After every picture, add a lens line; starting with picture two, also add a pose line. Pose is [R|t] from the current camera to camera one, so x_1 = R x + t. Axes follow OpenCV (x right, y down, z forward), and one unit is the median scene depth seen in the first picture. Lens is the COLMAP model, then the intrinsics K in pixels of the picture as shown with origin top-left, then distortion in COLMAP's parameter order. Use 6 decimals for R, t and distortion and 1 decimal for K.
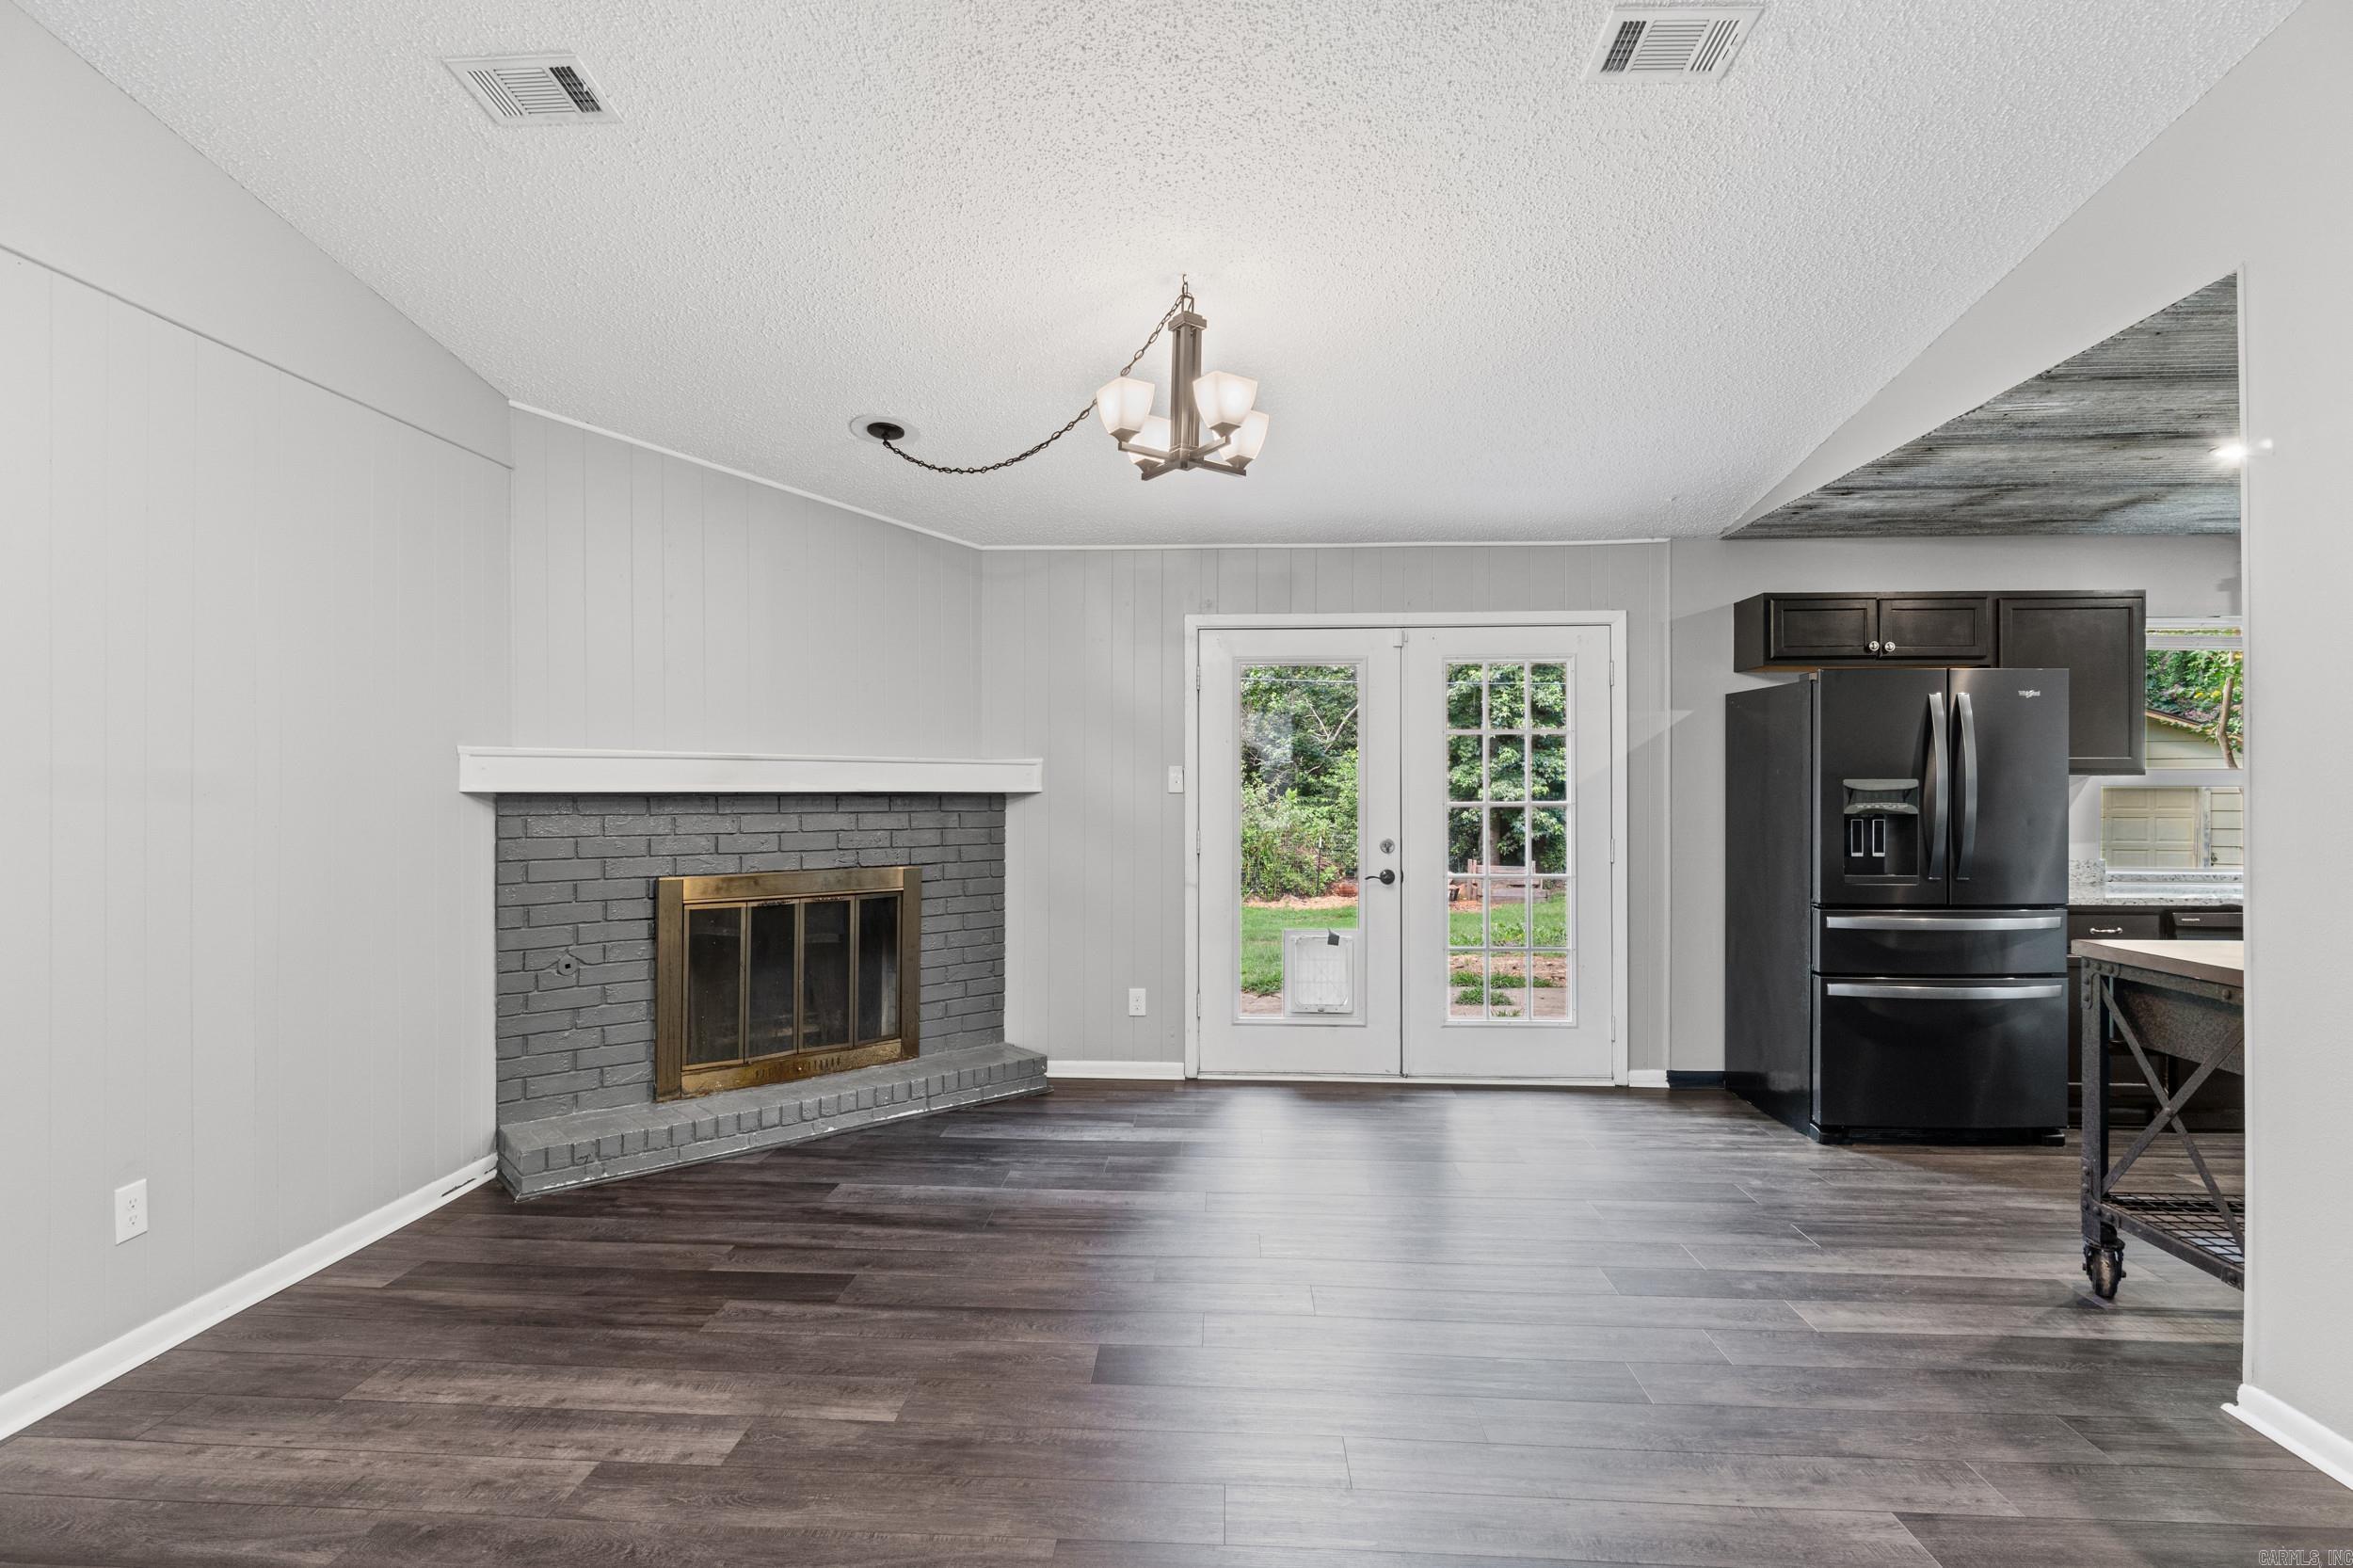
lens RADIAL K [[1187.3, 0, 1158.8], [0, 1187.3, 777.9], [0, 0, 1]] dist [-0.005439, 0.001462]
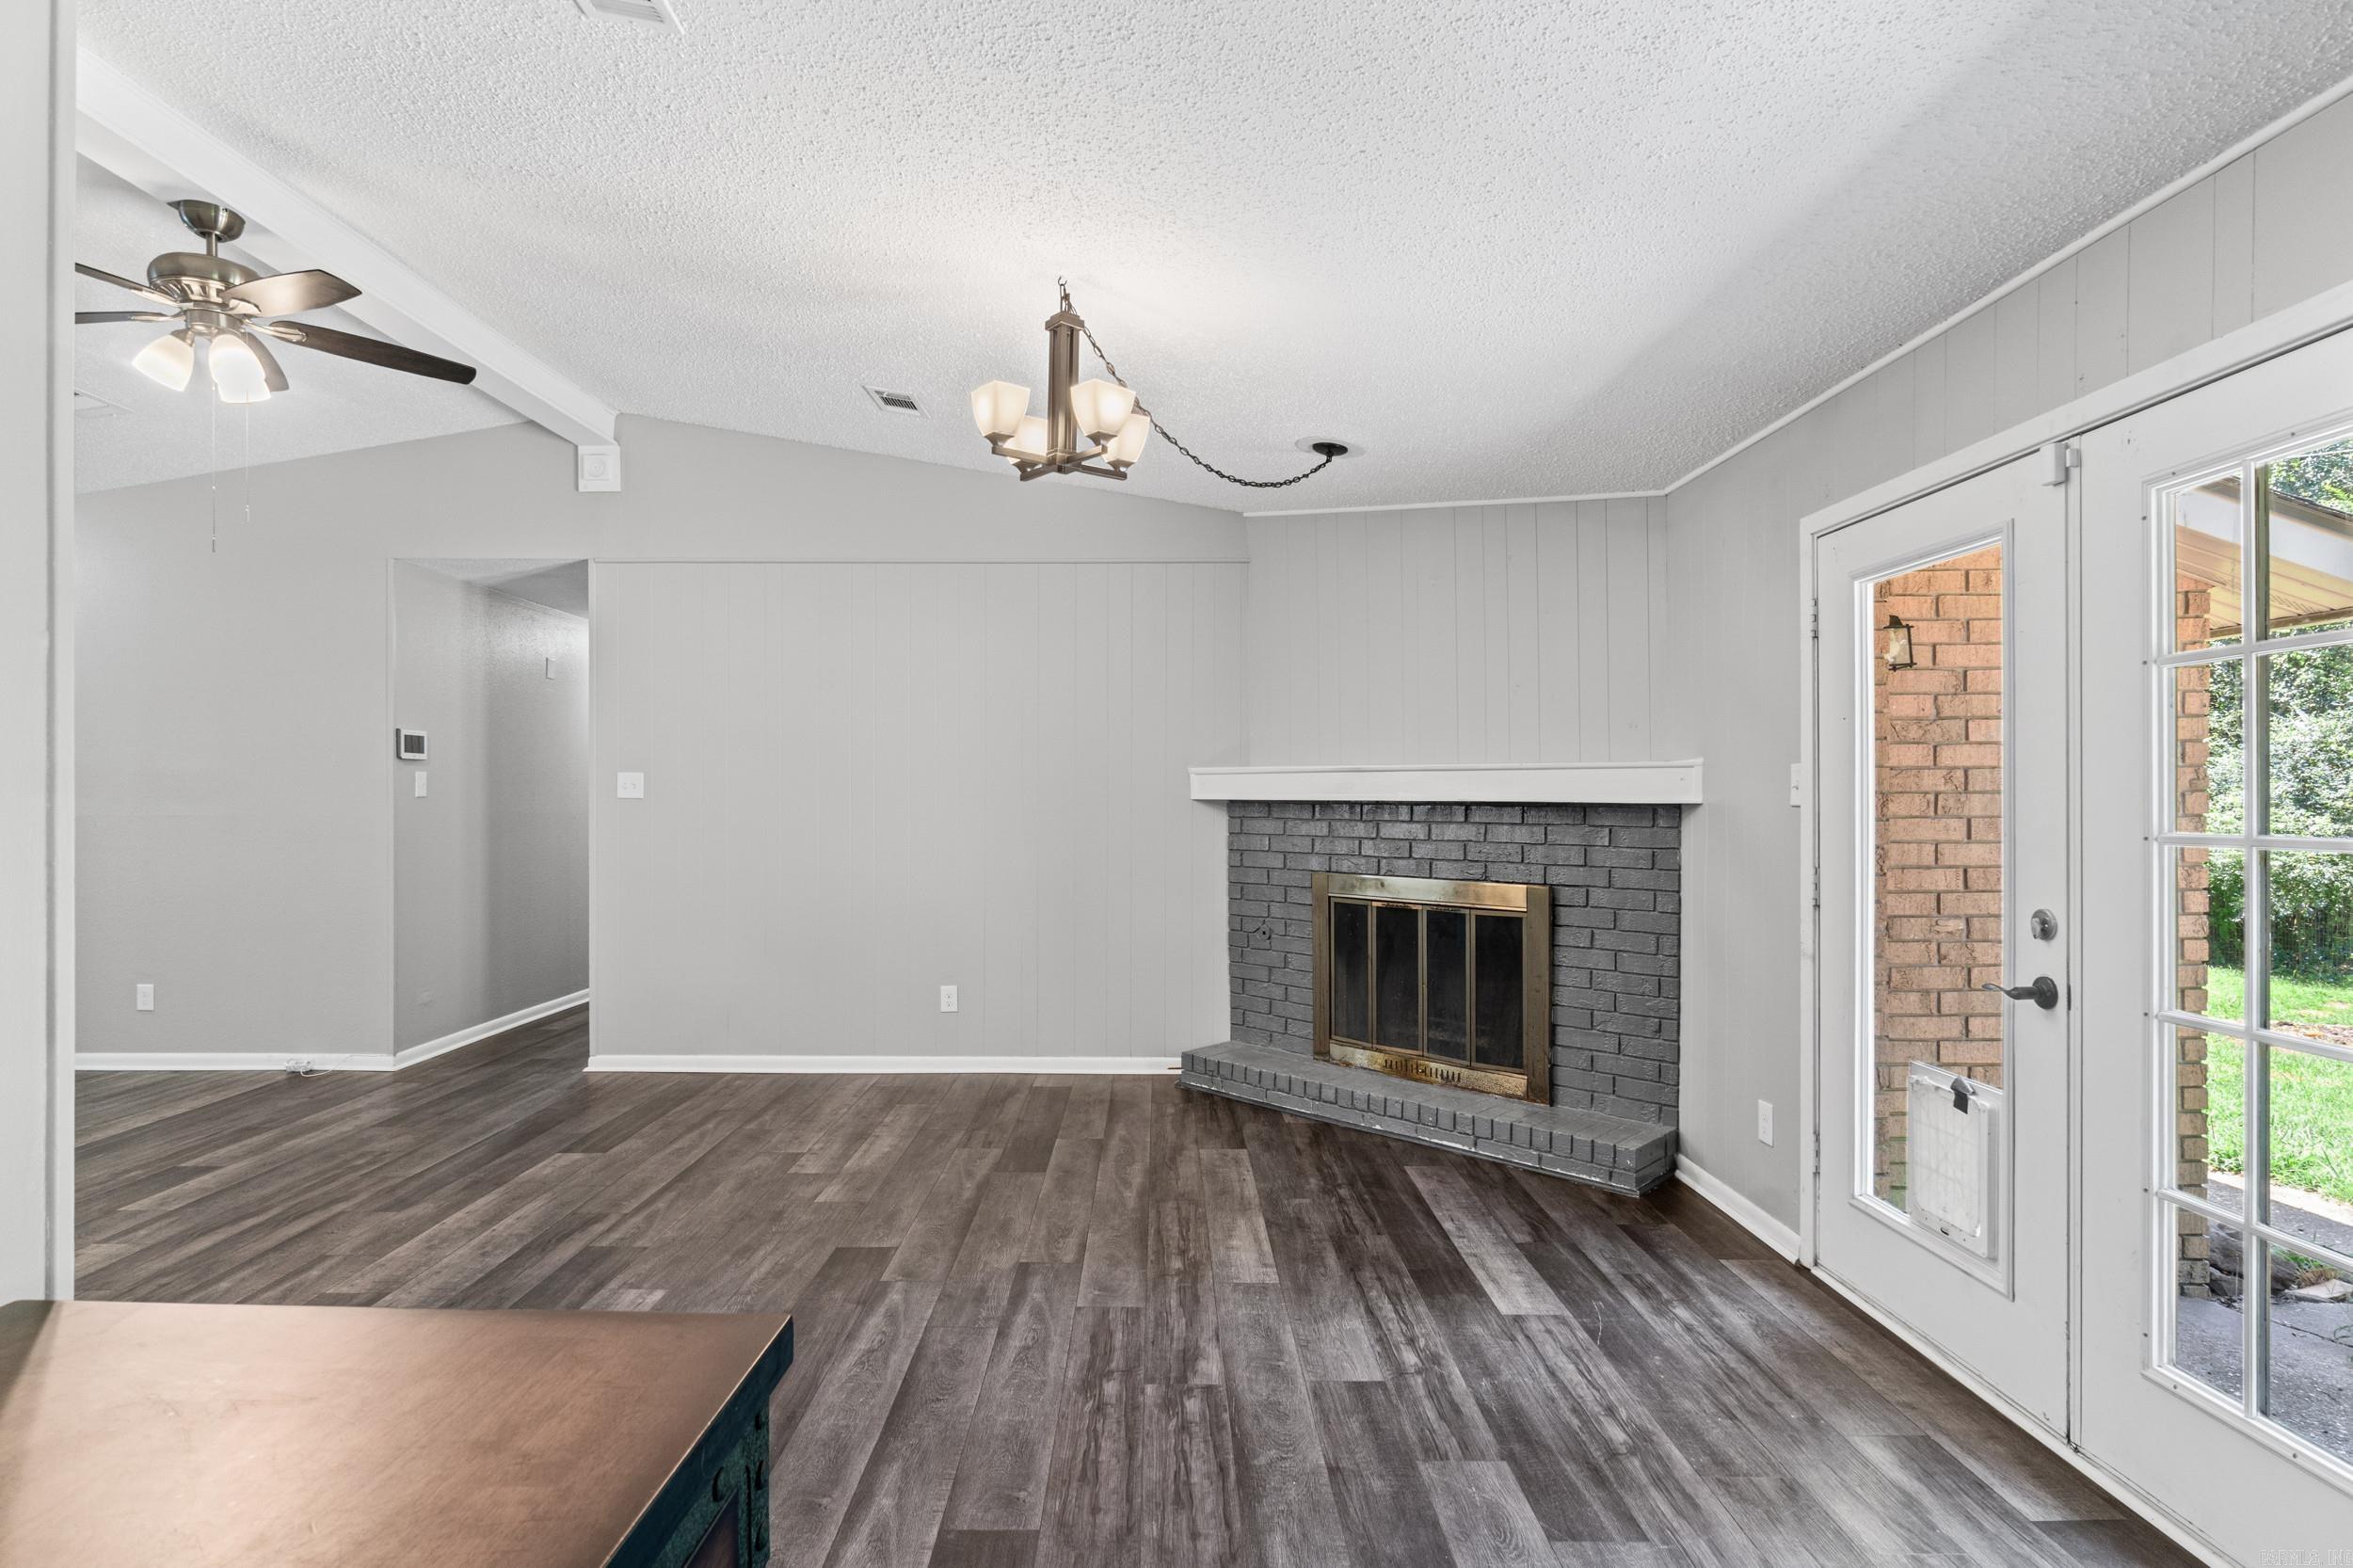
lens RADIAL K [[1187.3, 0, 1153.2], [0, 1187.3, 796.9], [0, 0, 1]] dist [-0.005439, 0.001462]
pose [[0.062727, -0.001214, -0.998030, 0.712745], [0.002580, 0.999996, -0.001054, 0.008193], [0.998027, -0.002509, 0.062730, 0.708724]]
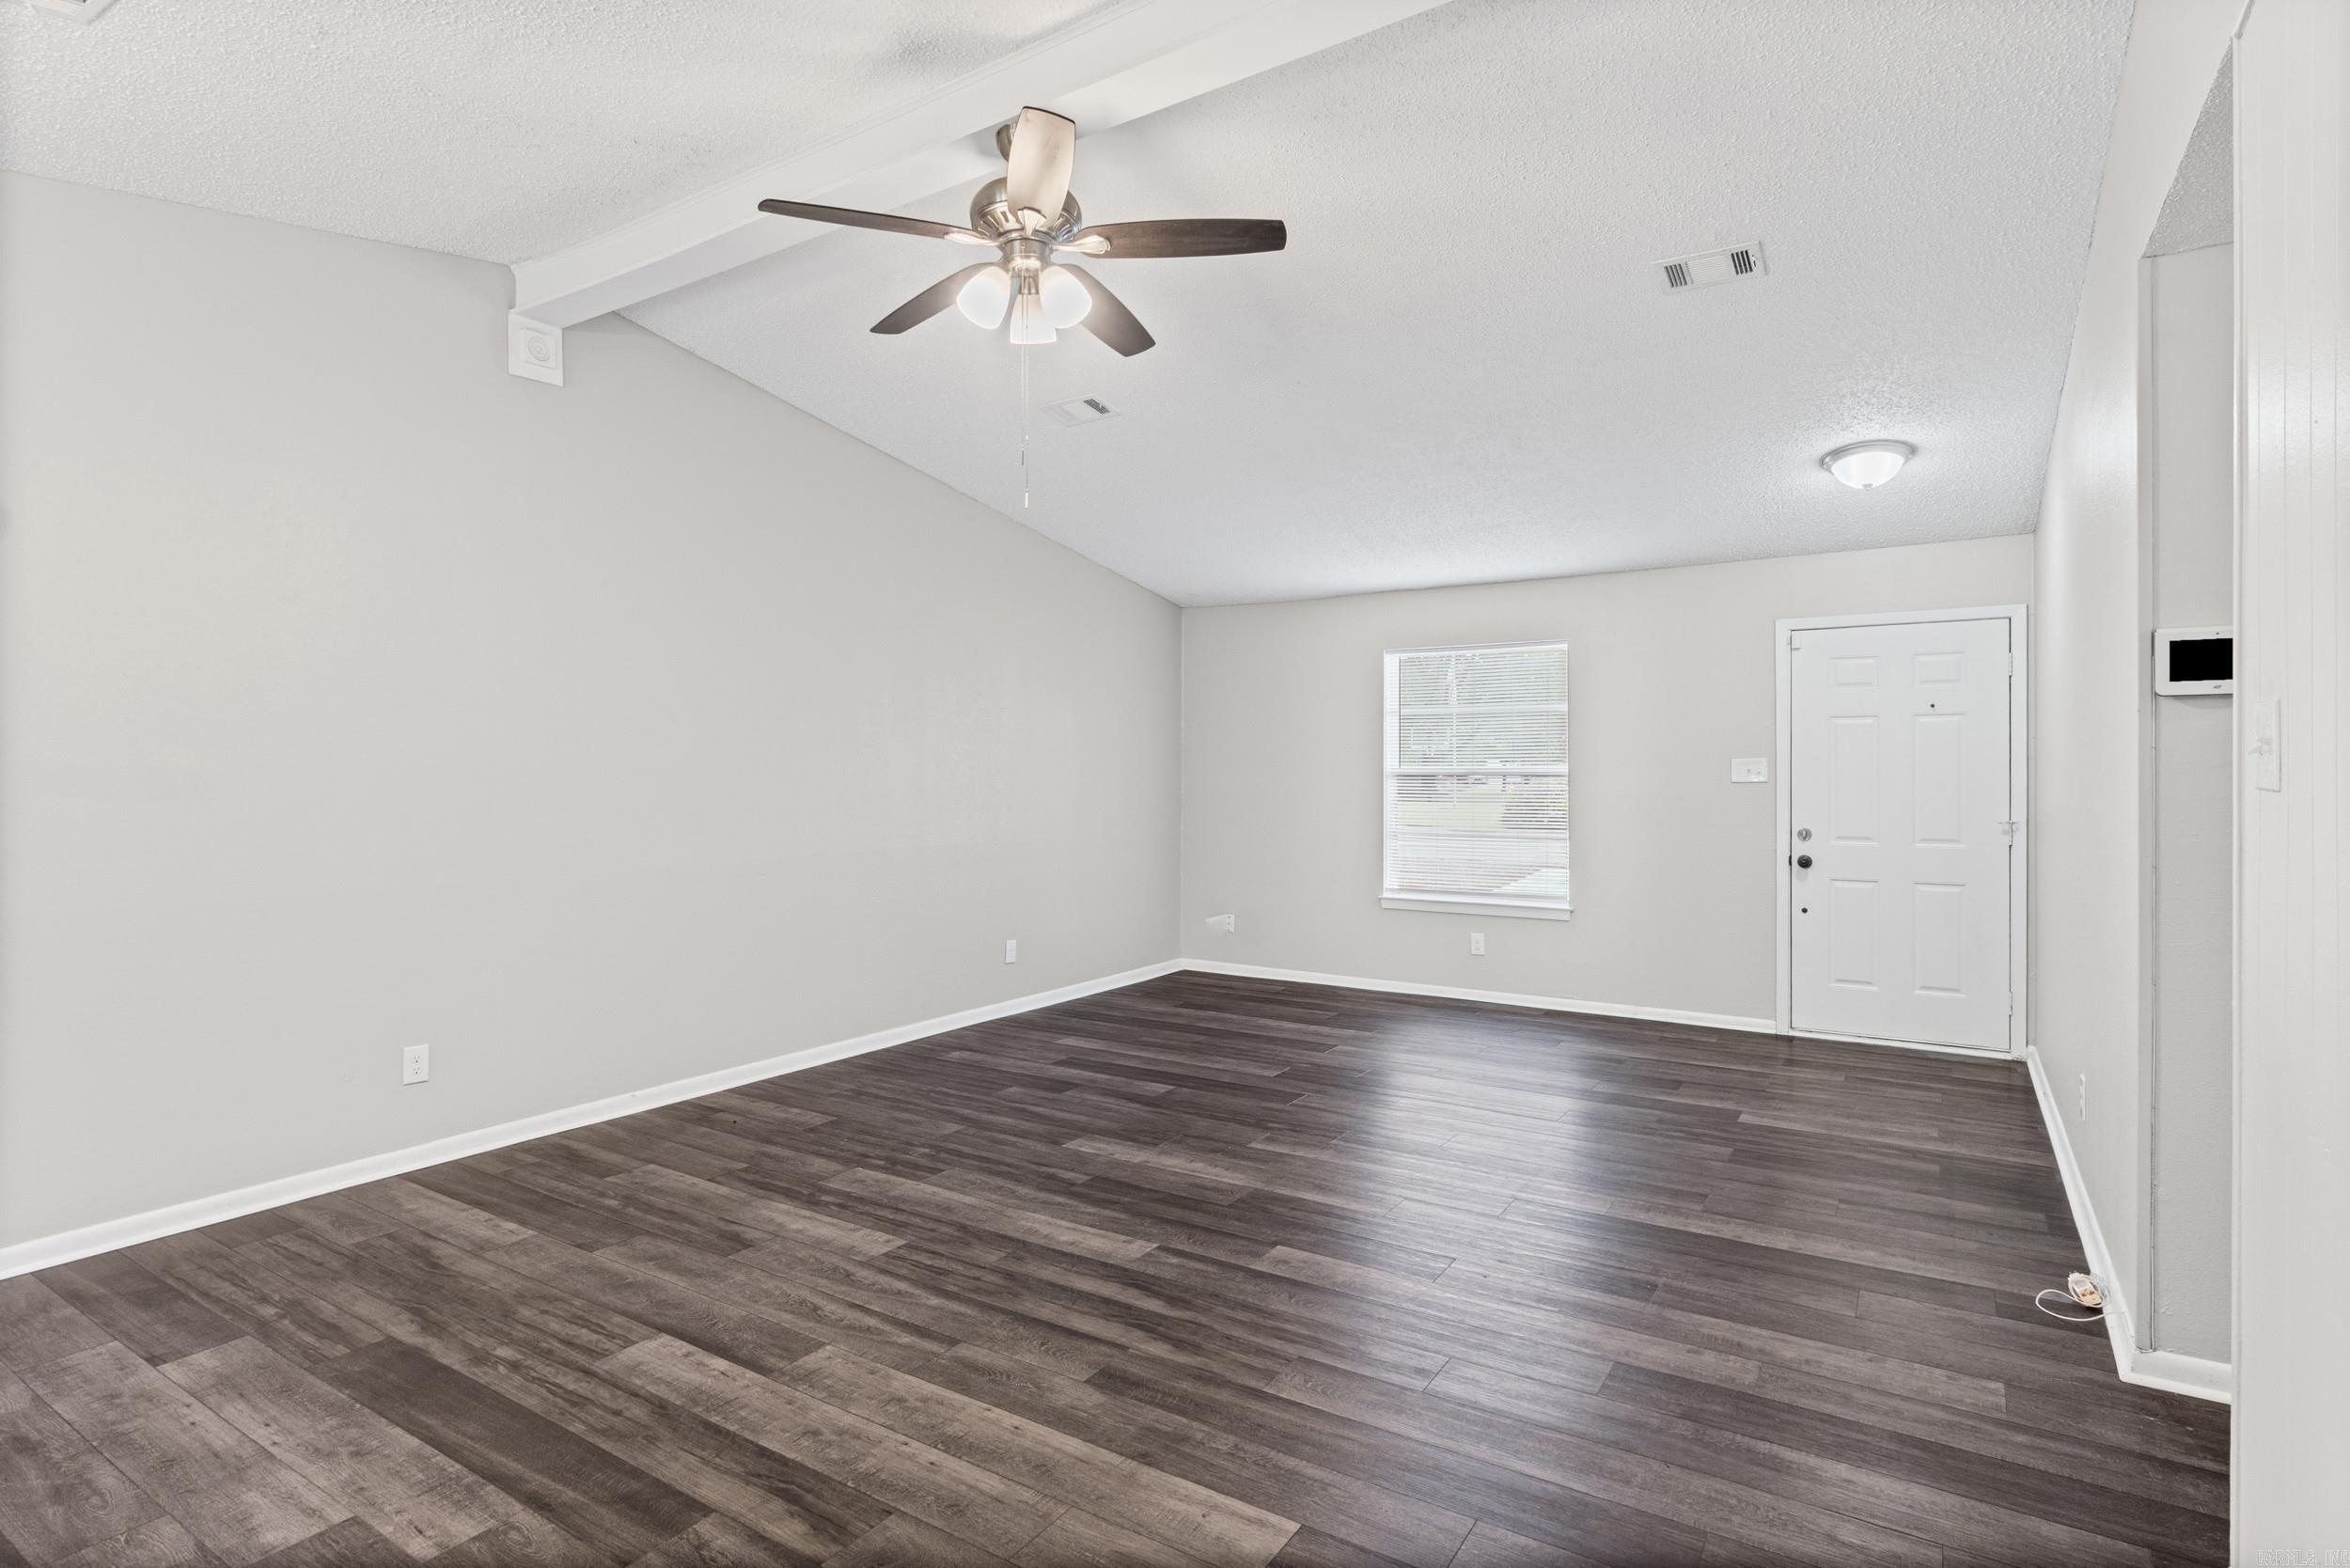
lens RADIAL K [[1185.9, 0, 1155.2], [0, 1185.9, 781.6], [0, 0, 1]] dist [-0.005439, 0.001462]
pose [[-0.867582, -0.002984, 0.497286, -0.410101], [-0.001970, 0.999995, 0.002564, 0.004401], [-0.497291, 0.001245, -0.867583, 0.712670]]
